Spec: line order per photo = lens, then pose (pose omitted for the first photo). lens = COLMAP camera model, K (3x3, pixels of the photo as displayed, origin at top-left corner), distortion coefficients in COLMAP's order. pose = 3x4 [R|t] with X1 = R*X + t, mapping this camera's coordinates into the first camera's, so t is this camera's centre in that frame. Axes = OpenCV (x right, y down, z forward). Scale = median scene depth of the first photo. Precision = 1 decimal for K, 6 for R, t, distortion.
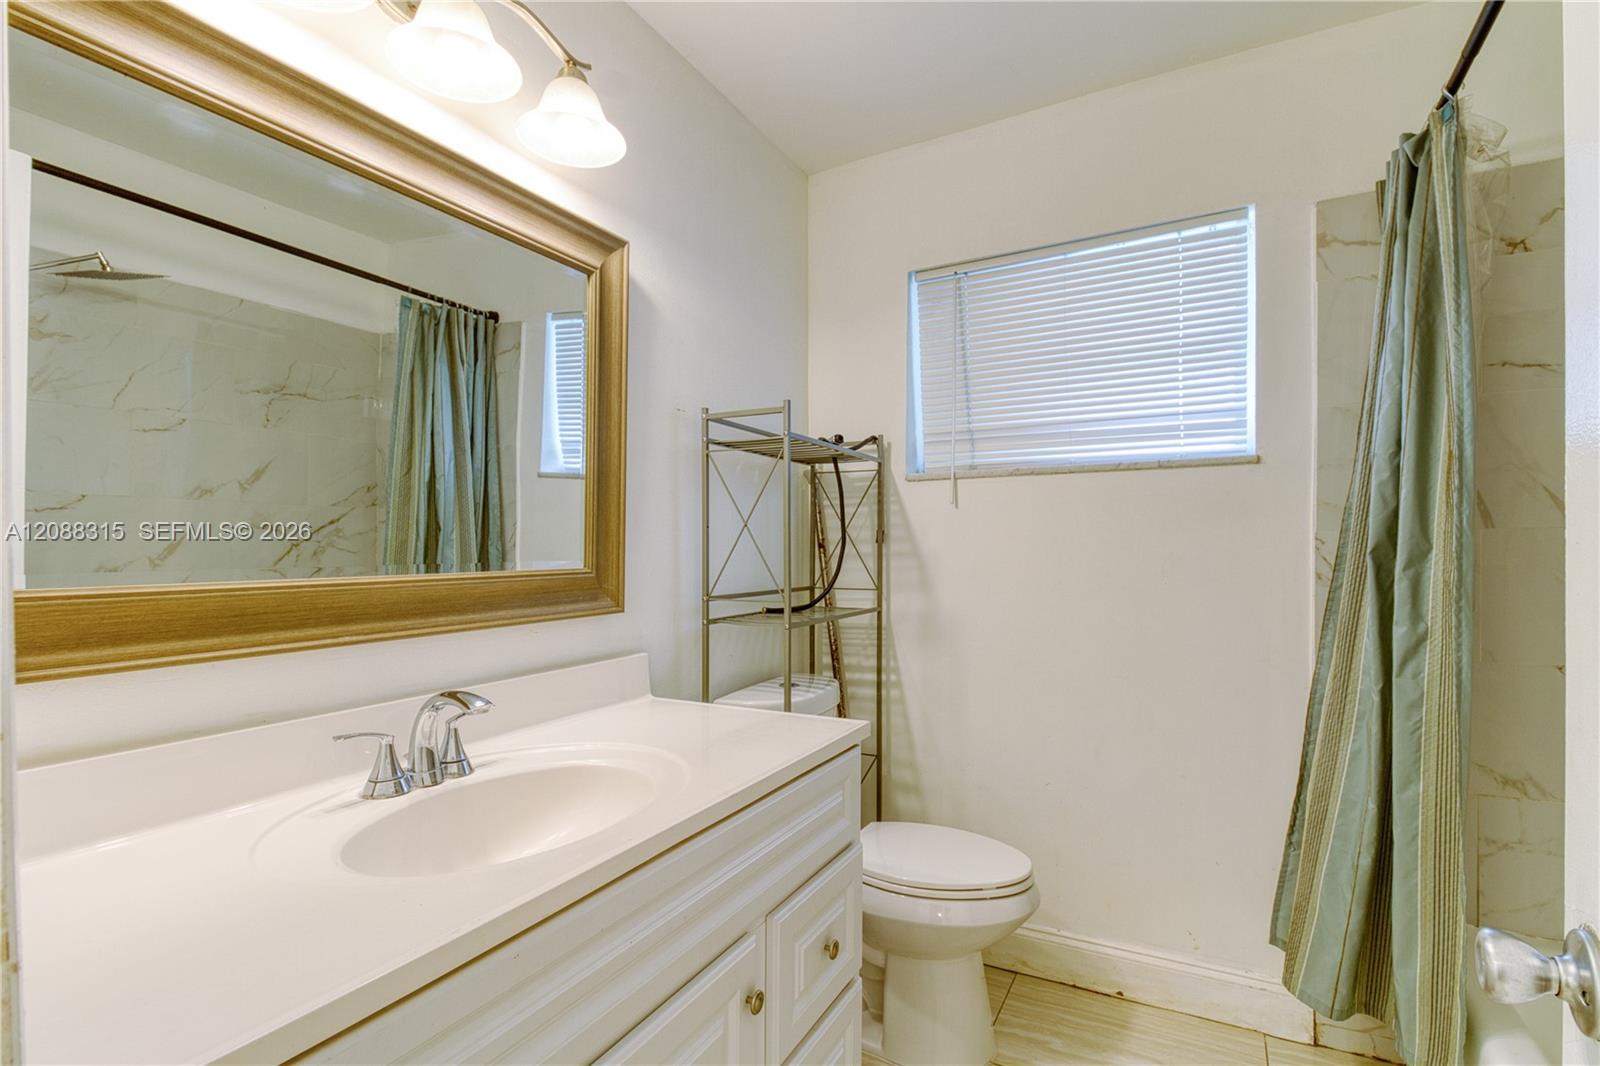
lens RADIAL K [[757.9, 0, 793.5], [0, 757.9, 539.7], [0, 0, 1]] dist [0.001146, 0.000284]
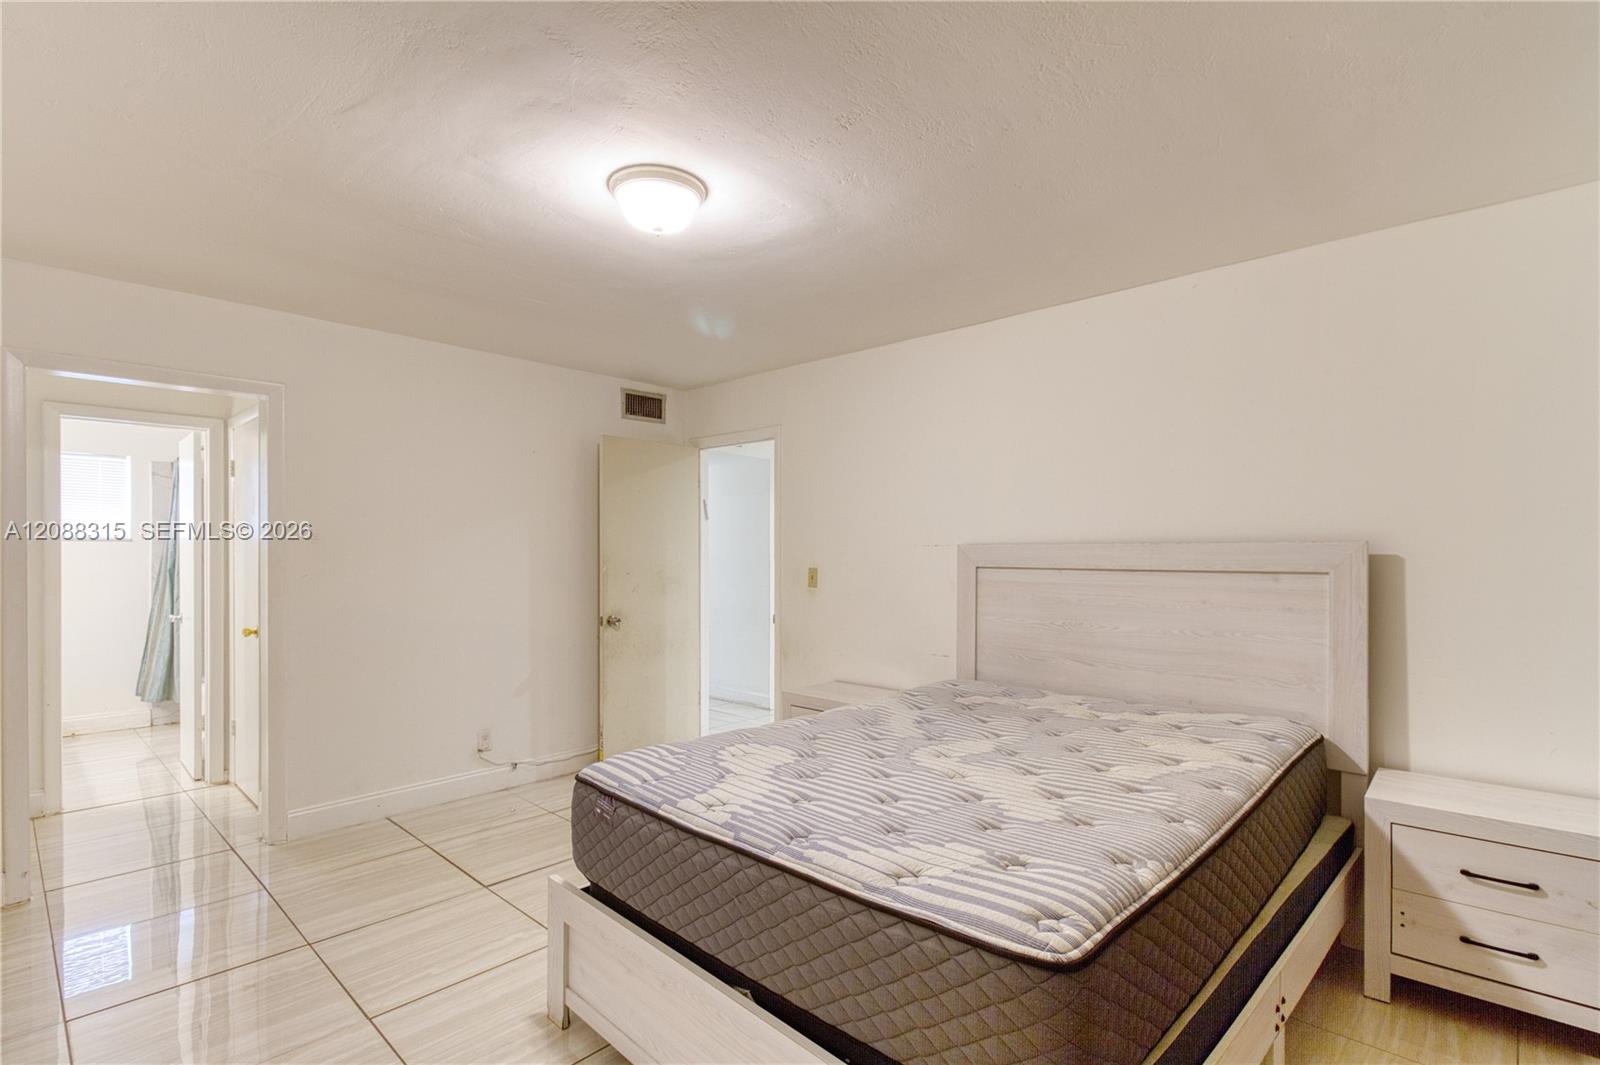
lens RADIAL K [[757.9, 0, 793.5], [0, 757.9, 539.2], [0, 0, 1]] dist [0.001146, 0.000284]
pose [[0.251186, -0.000757, 0.967938, -1.804873], [-0.002163, 0.999997, 0.001343, -0.132507], [-0.967936, -0.002431, 0.251184, -2.532292]]
